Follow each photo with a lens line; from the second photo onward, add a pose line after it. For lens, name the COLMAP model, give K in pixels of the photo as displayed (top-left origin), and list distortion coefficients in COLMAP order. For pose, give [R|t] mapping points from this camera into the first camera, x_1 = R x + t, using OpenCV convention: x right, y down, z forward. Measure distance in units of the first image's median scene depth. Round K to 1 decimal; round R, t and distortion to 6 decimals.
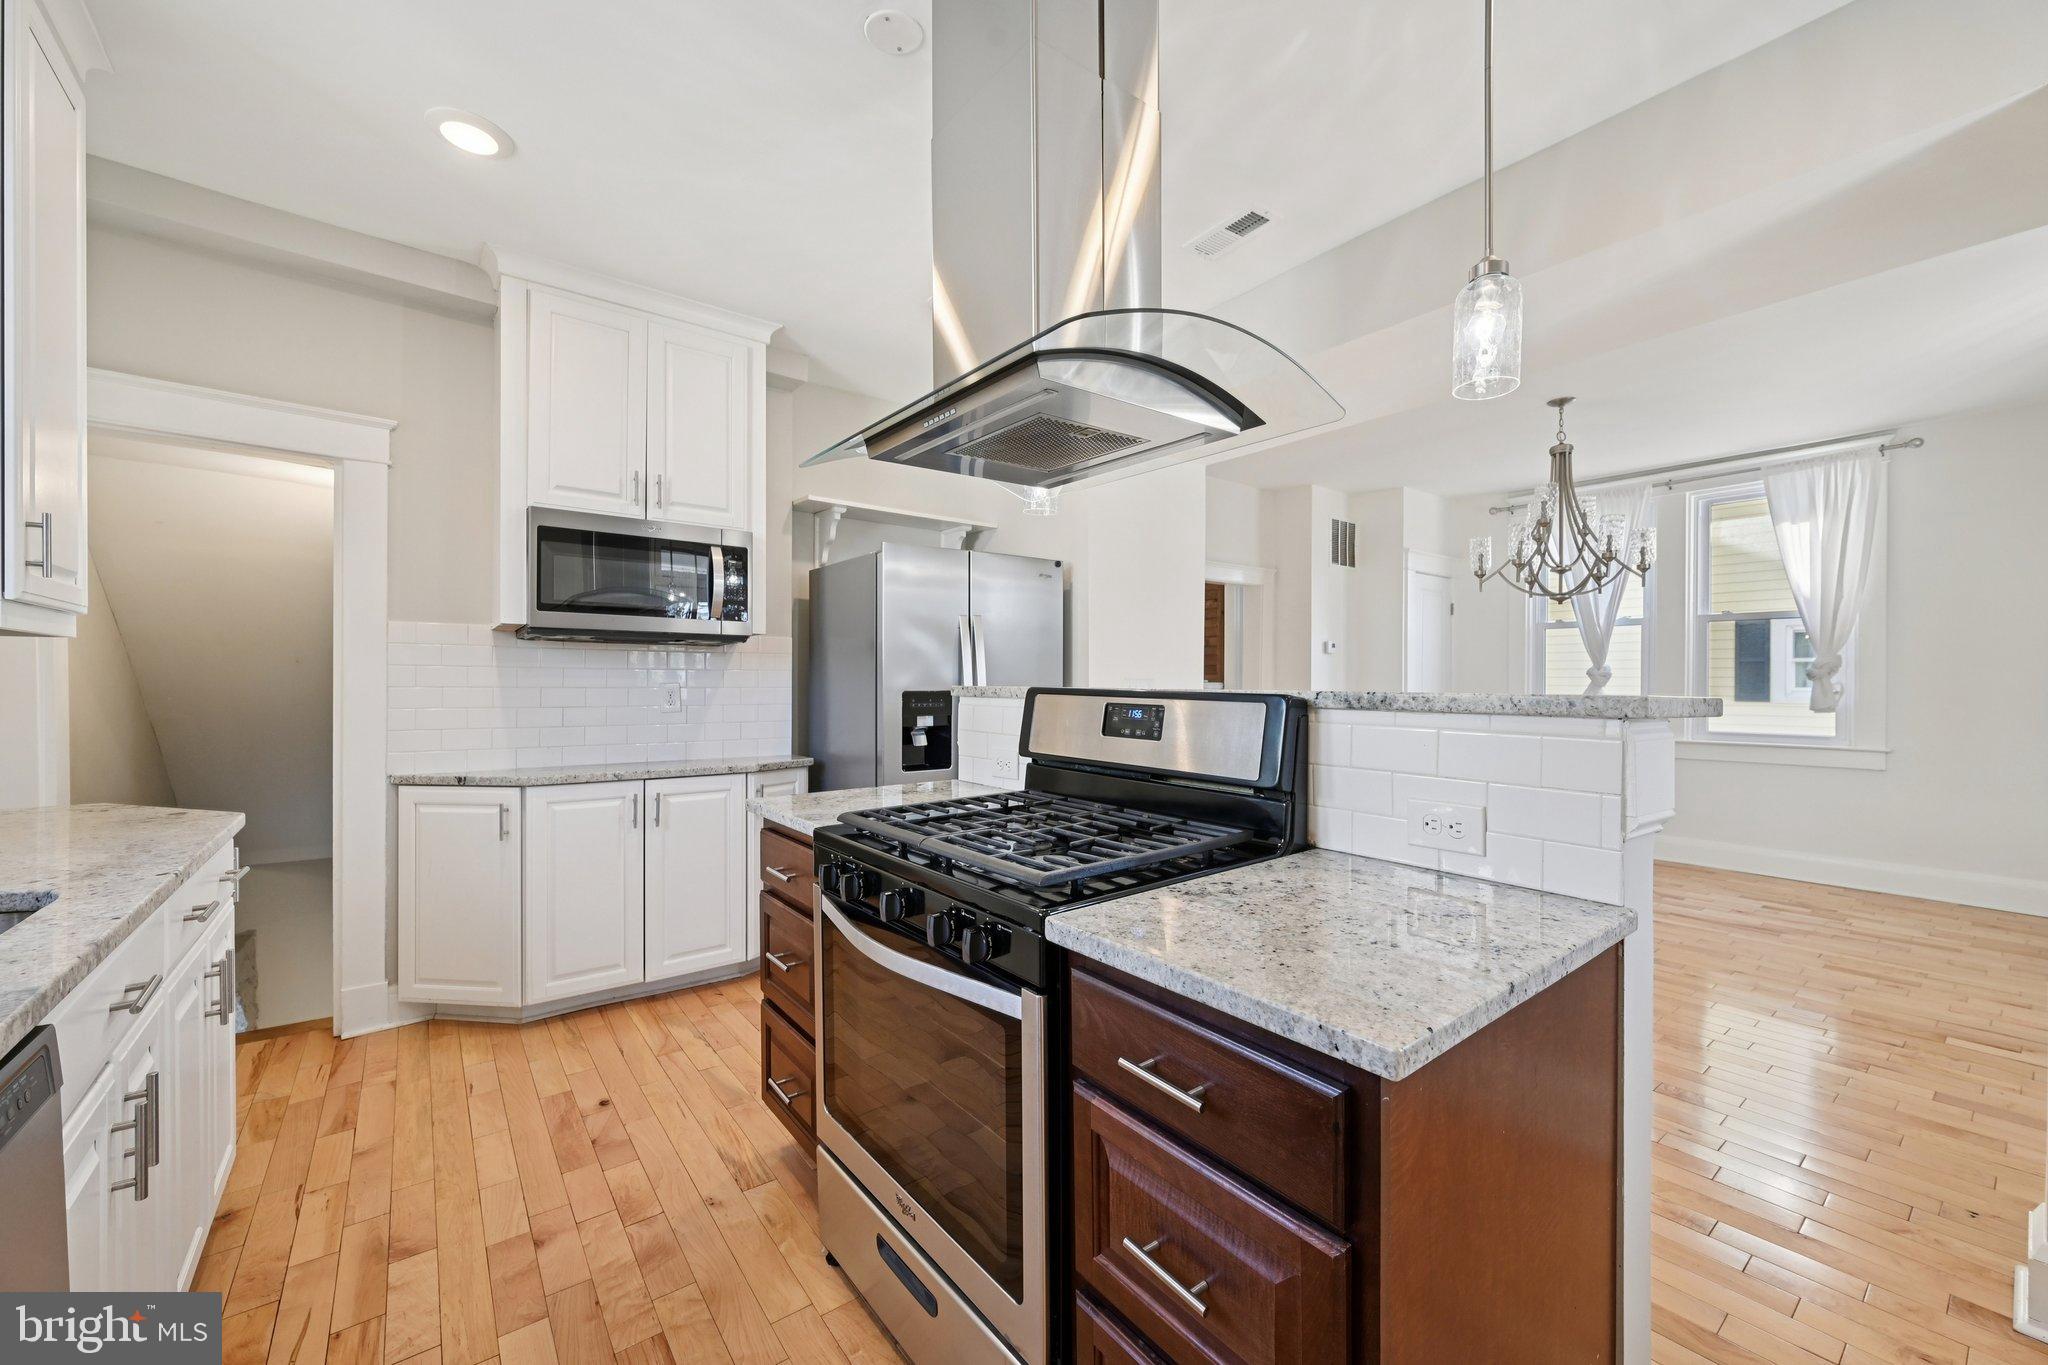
lens RADIAL K [[806.8, 0, 1033.5], [0, 806.8, 690.4], [0, 0, 1]] dist [0.000476, 0.000074]
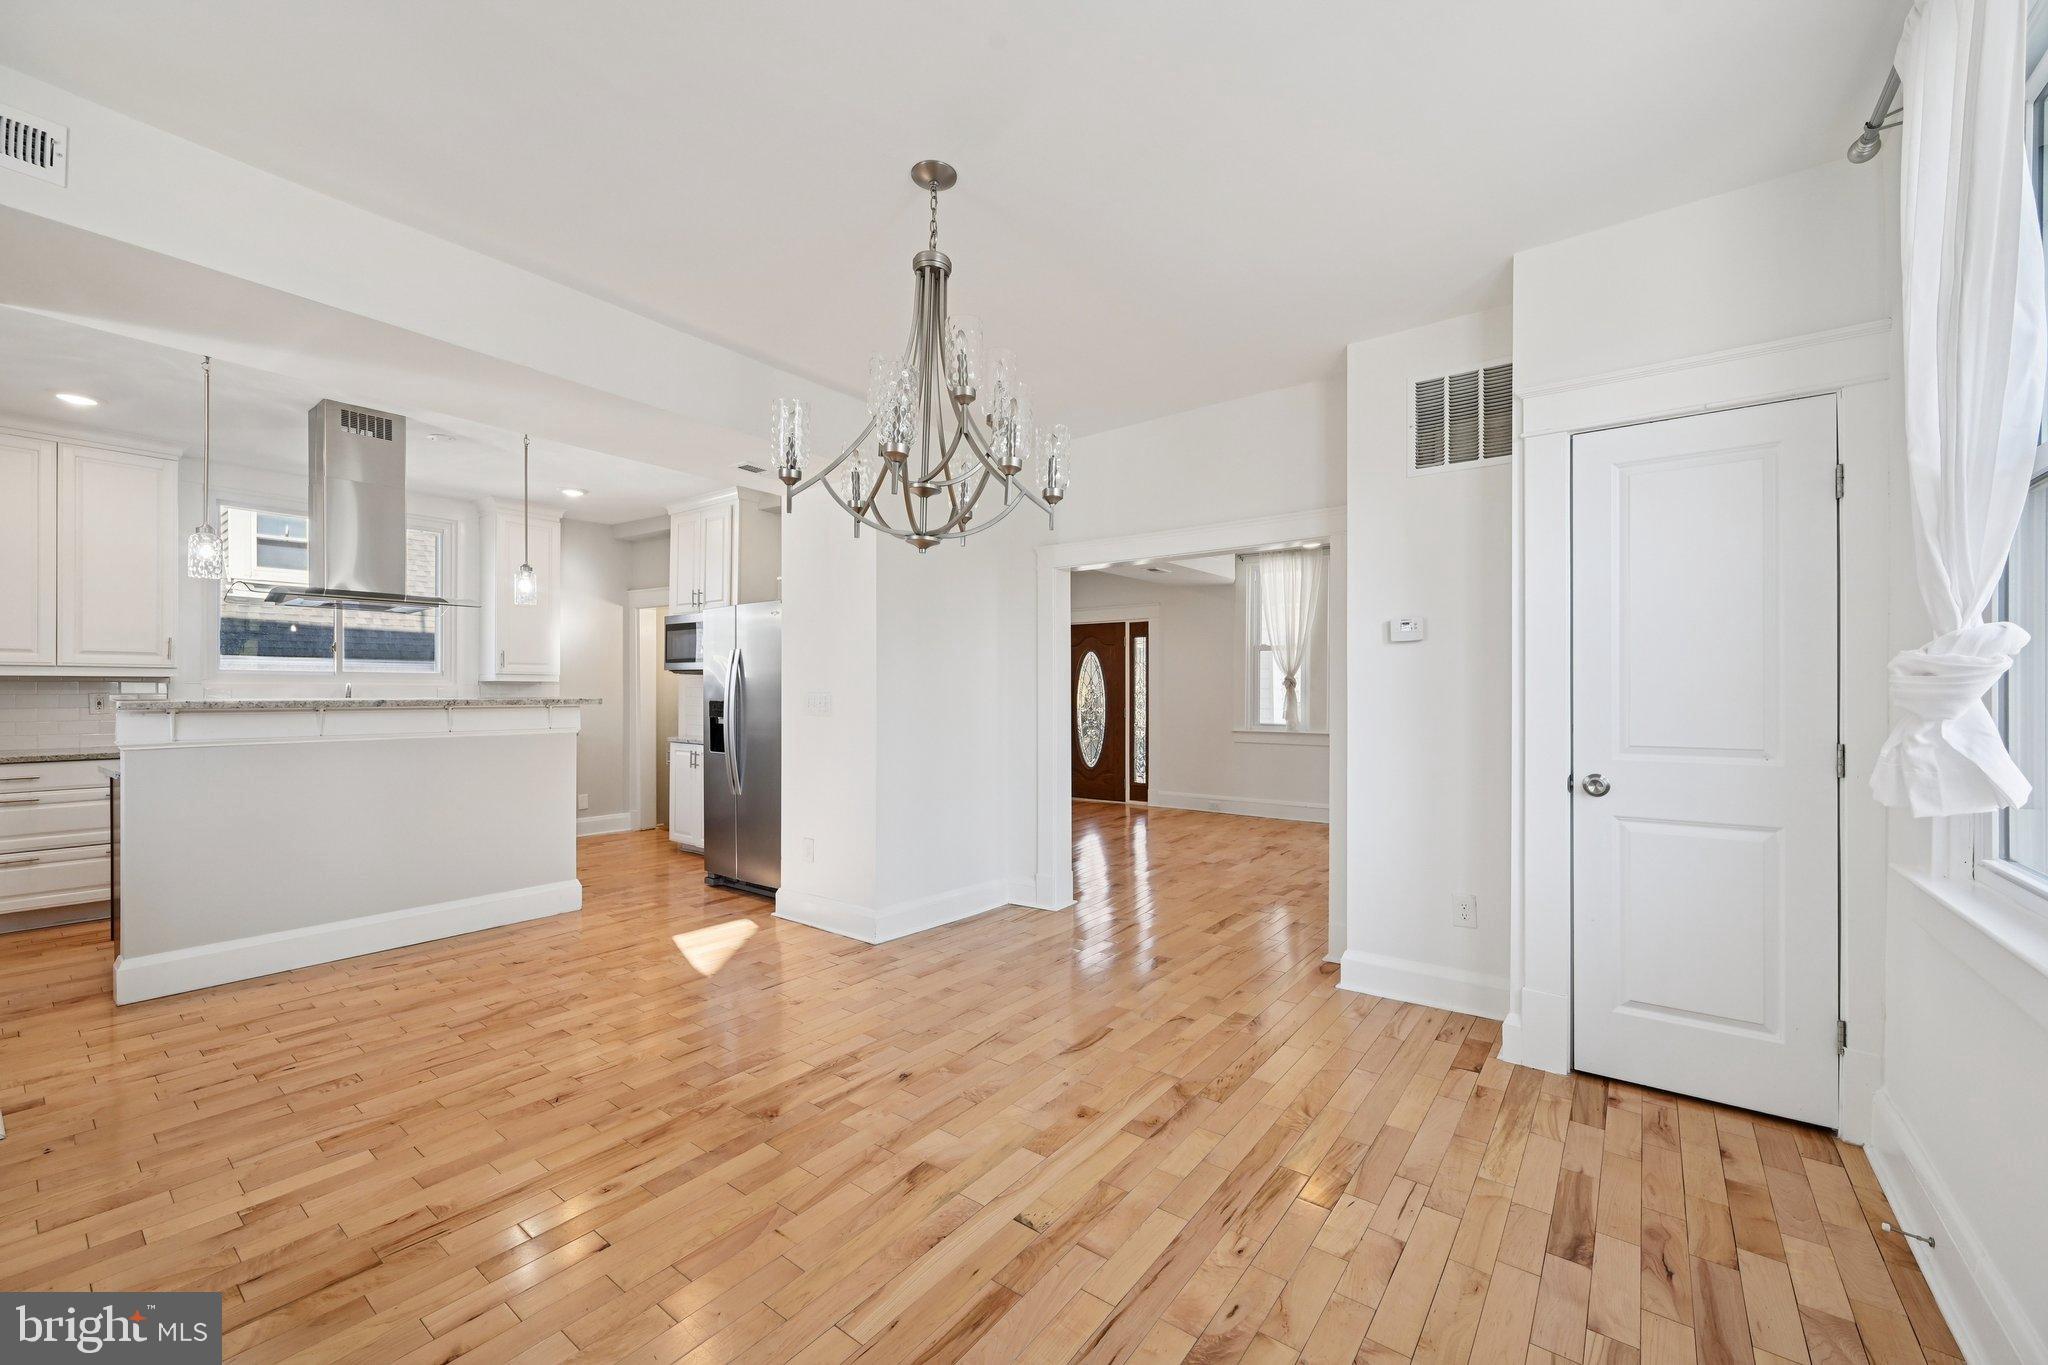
lens RADIAL K [[806.8, 0, 1033.5], [0, 806.8, 690.4], [0, 0, 1]] dist [0.000476, 0.000074]
pose [[0.263155, -0.005224, -0.964740, 1.085271], [-0.010869, 0.999906, -0.008379, -0.008874], [0.964692, 0.012690, 0.263073, 0.841224]]
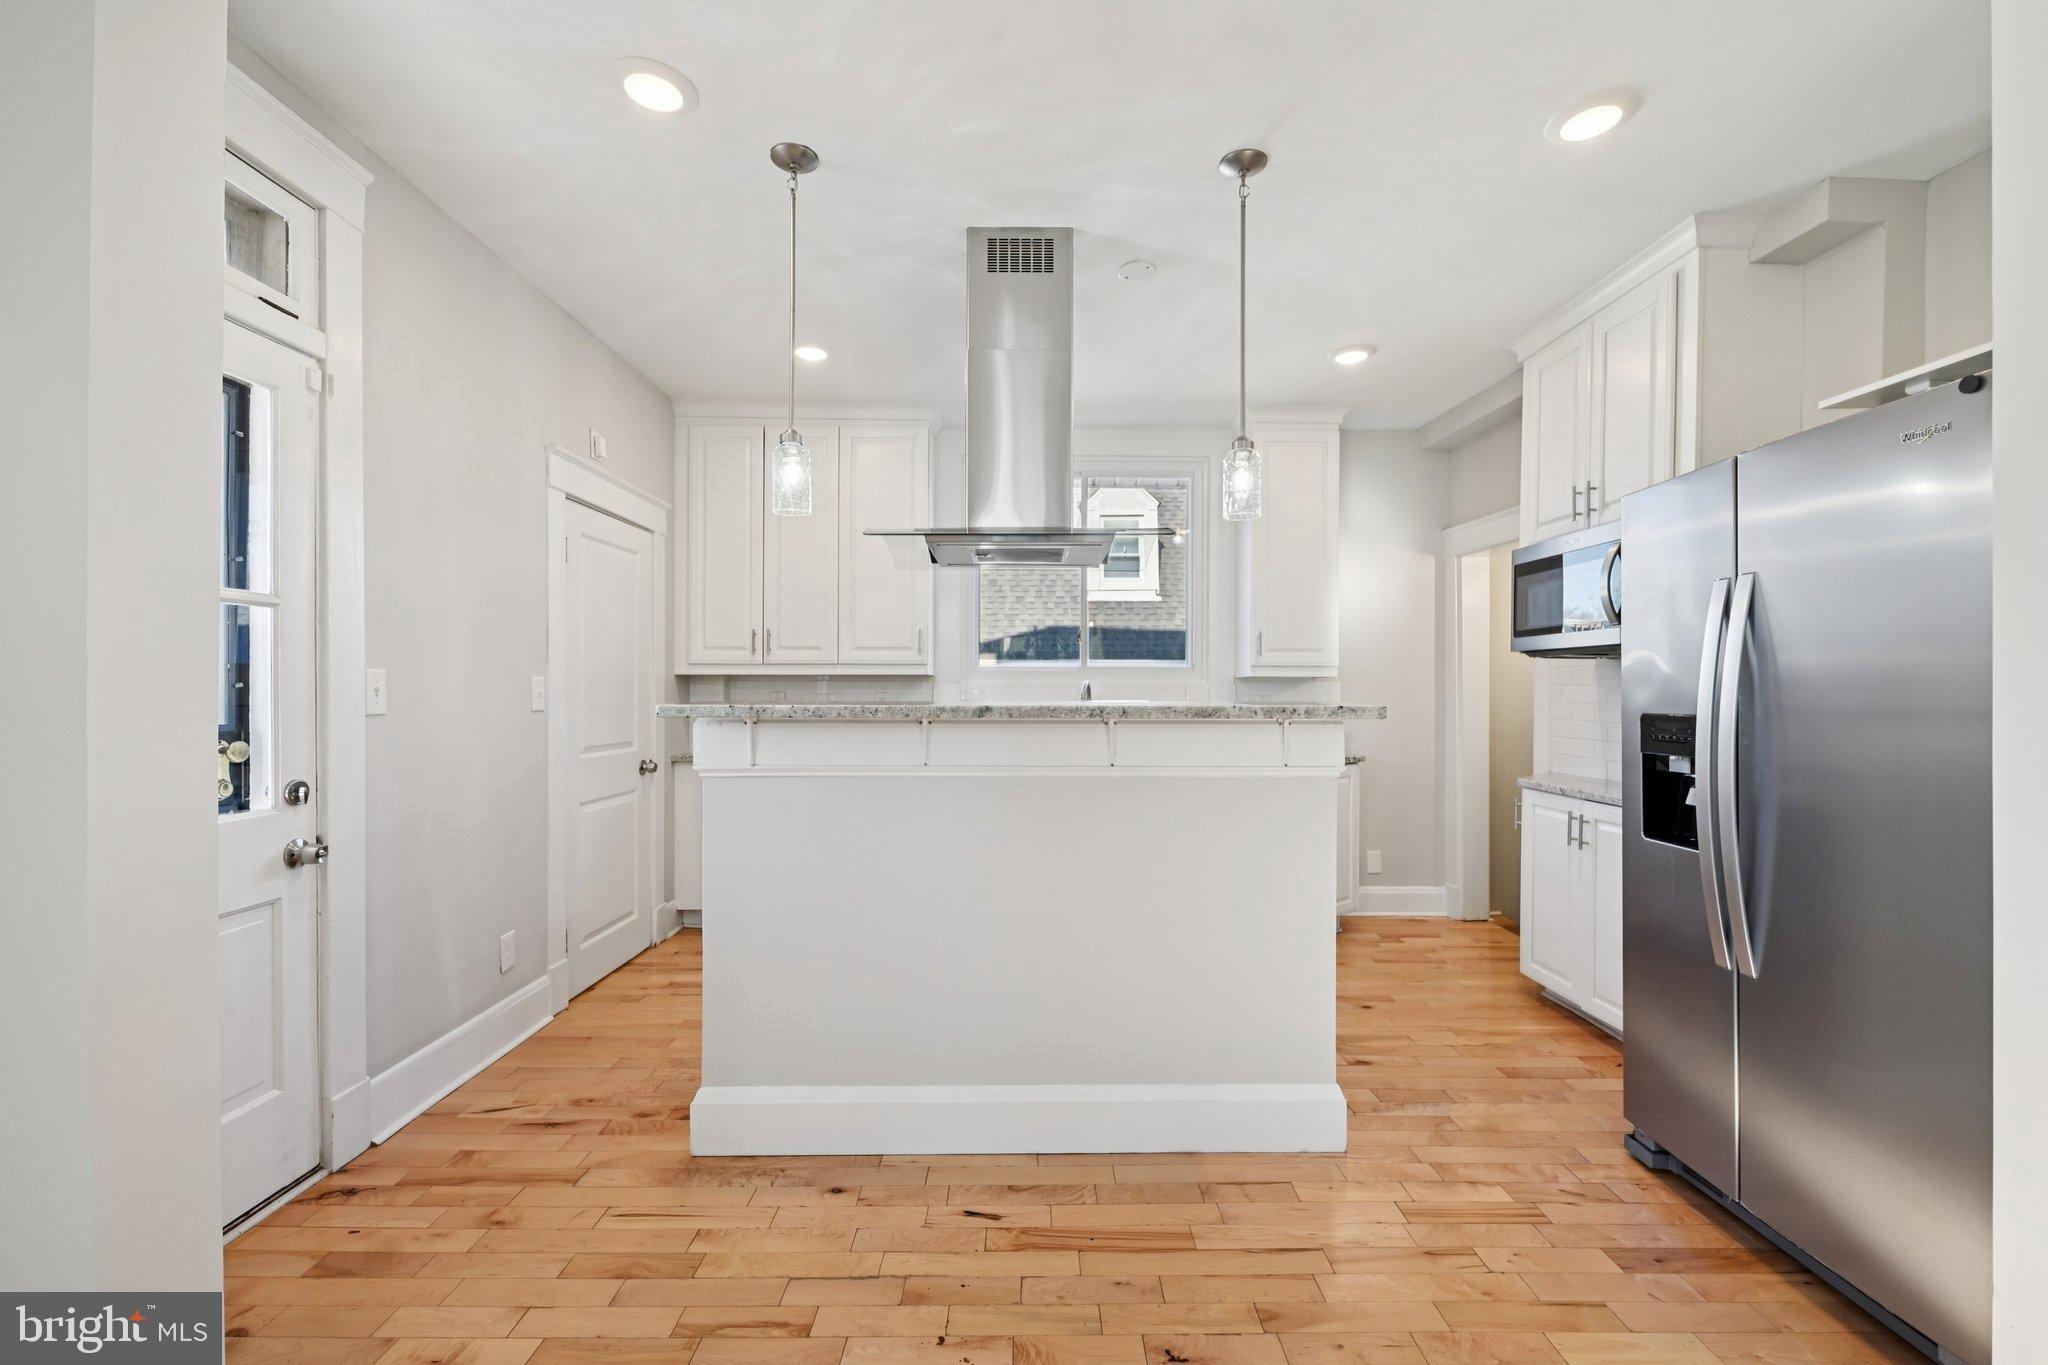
lens RADIAL K [[836.3, 0, 1032.7], [0, 836.3, 694.0], [0, 0, 1]] dist [-0.000616, -0.000135]
pose [[-0.608147, -0.004370, -0.793813, 0.473834], [-0.013689, 0.999894, 0.004983, -0.007615], [0.793707, 0.013897, -0.608142, 0.716011]]
